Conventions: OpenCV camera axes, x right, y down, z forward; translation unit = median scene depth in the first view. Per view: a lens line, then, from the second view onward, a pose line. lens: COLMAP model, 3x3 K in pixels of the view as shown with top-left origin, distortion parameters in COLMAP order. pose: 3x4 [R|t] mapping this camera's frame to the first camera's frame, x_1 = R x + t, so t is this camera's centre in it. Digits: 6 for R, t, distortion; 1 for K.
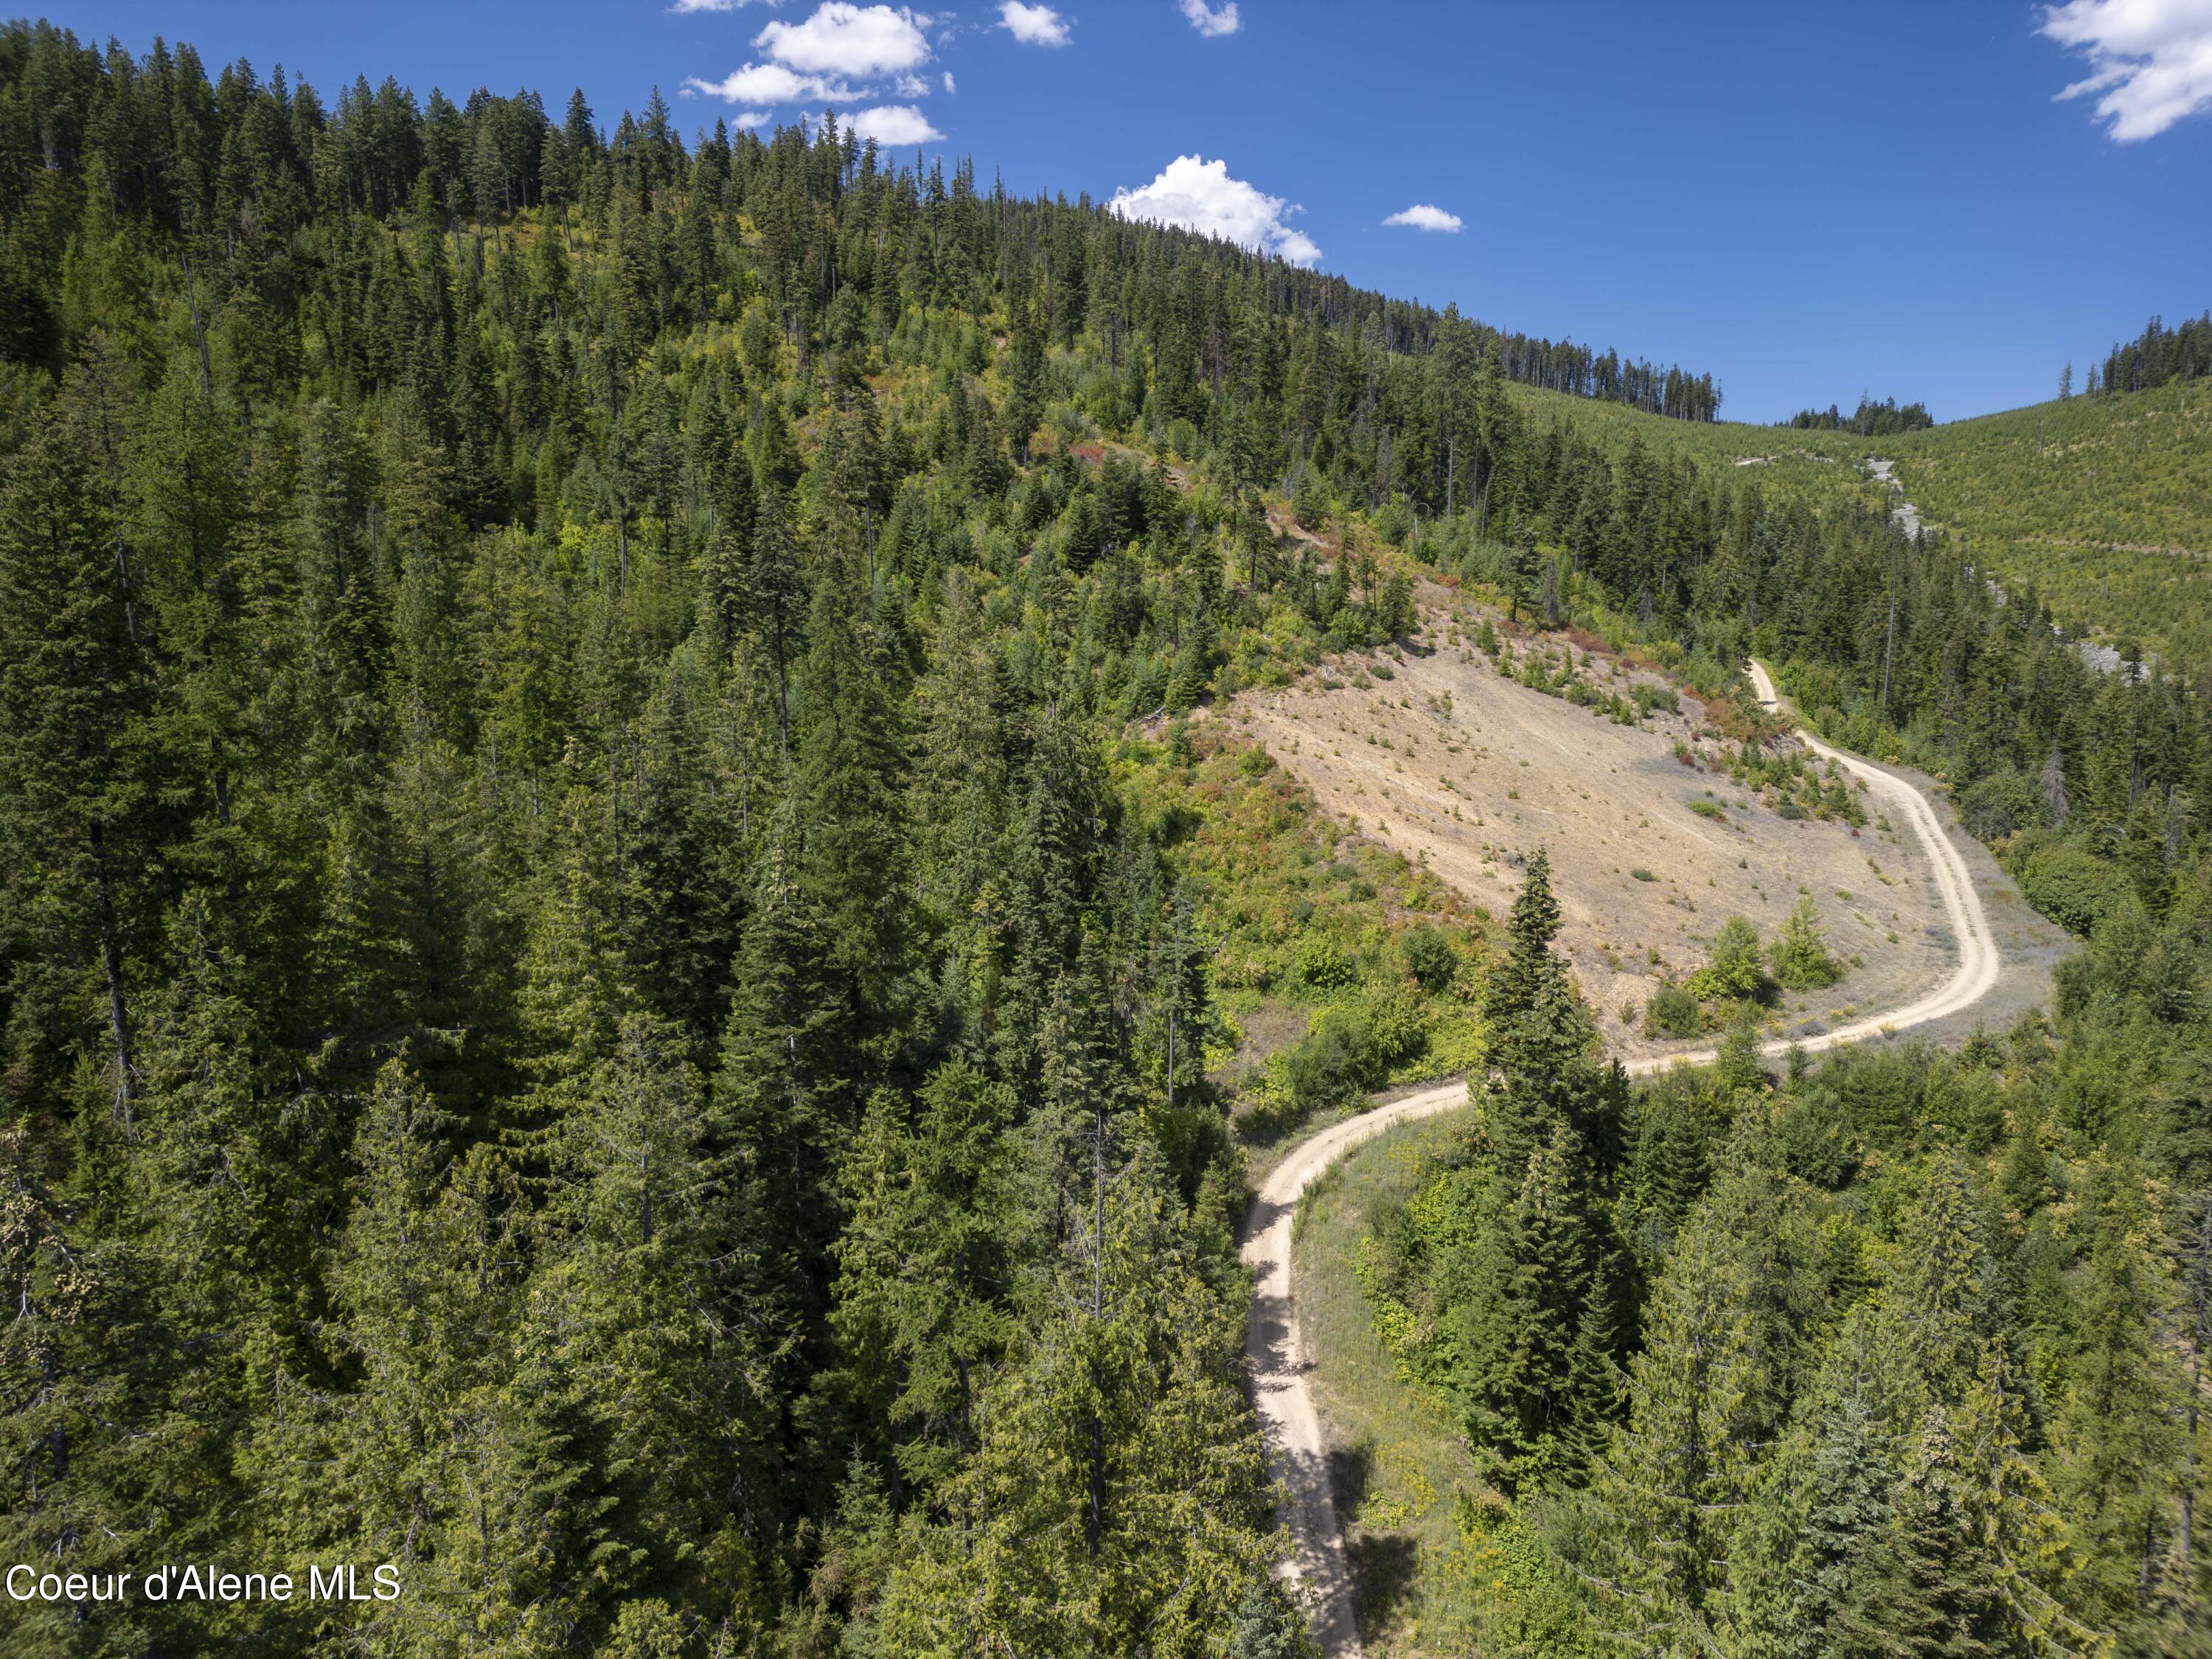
lens RADIAL K [[1548.8, 0, 1106.0], [0, 1548.8, 829.5], [0, 0, 1]] dist [0.072119, -0.066713]
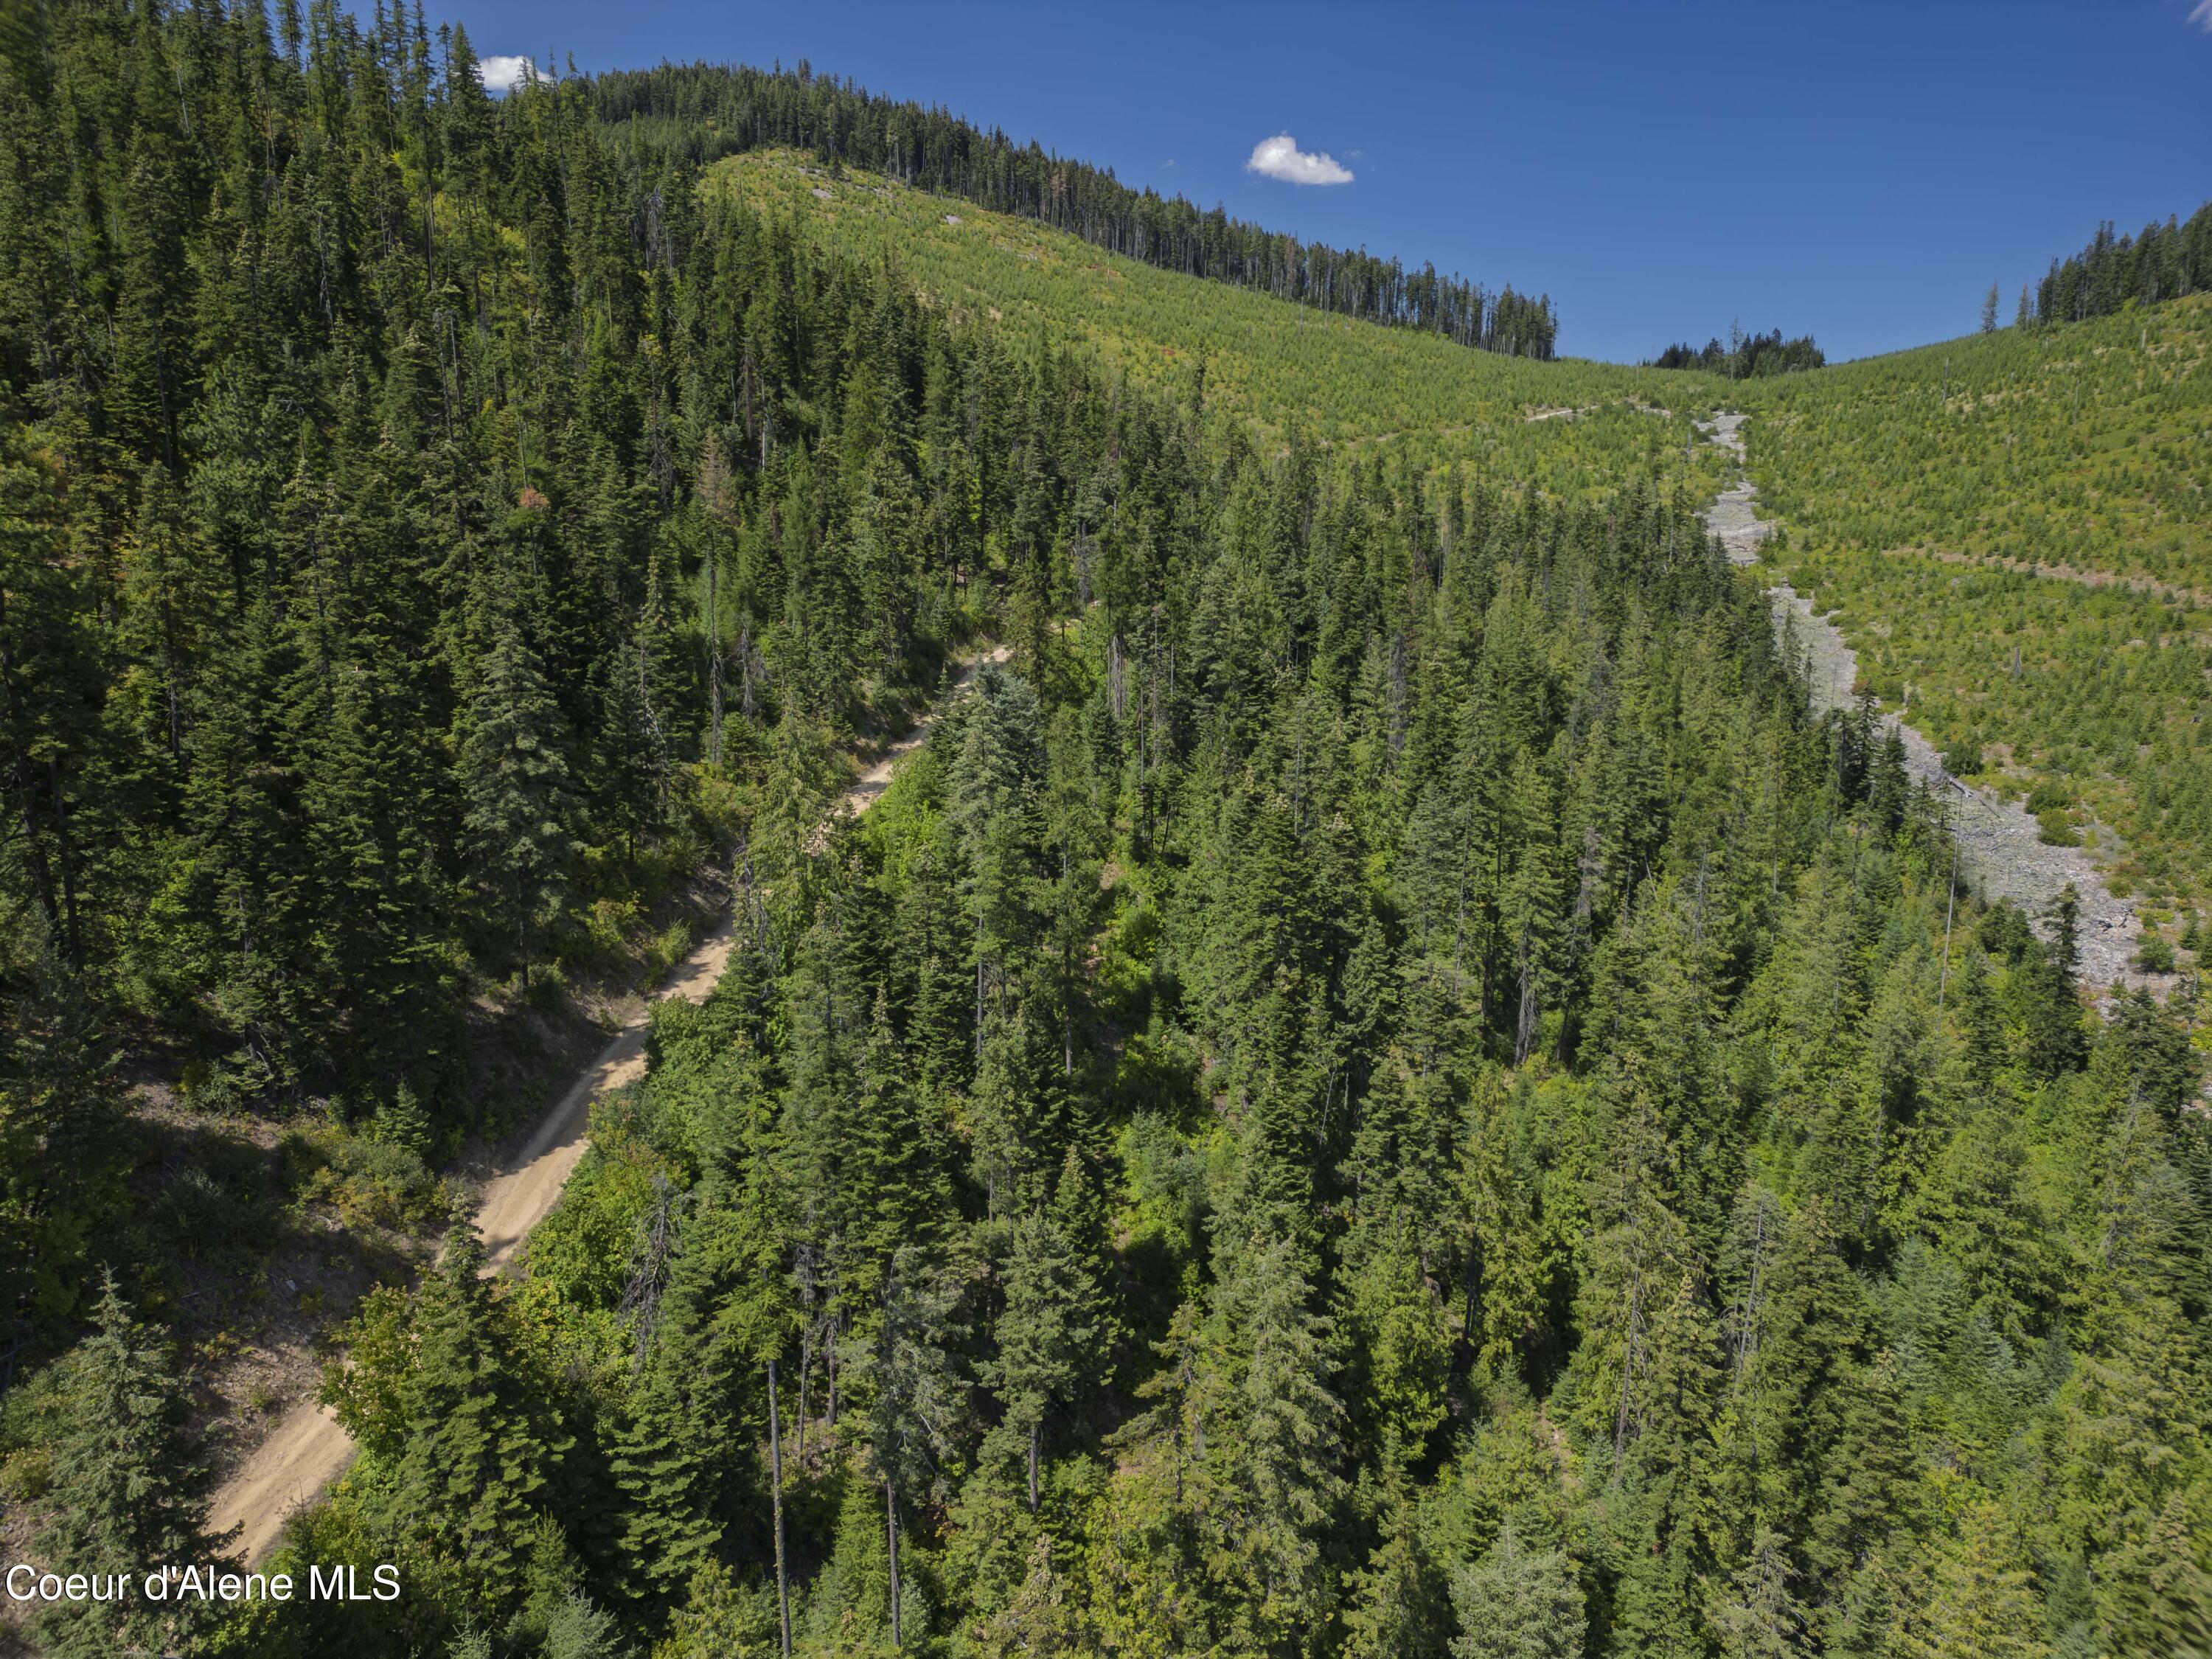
lens RADIAL K [[1507.9, 0, 1106.0], [0, 1507.9, 829.5], [0, 0, 1]] dist [0.054873, -0.057631]
pose [[0.999830, -0.000307, 0.018441, 0.620414], [-0.000565, 0.998883, 0.047253, -0.246599], [-0.018435, -0.047255, 0.998713, 0.956535]]
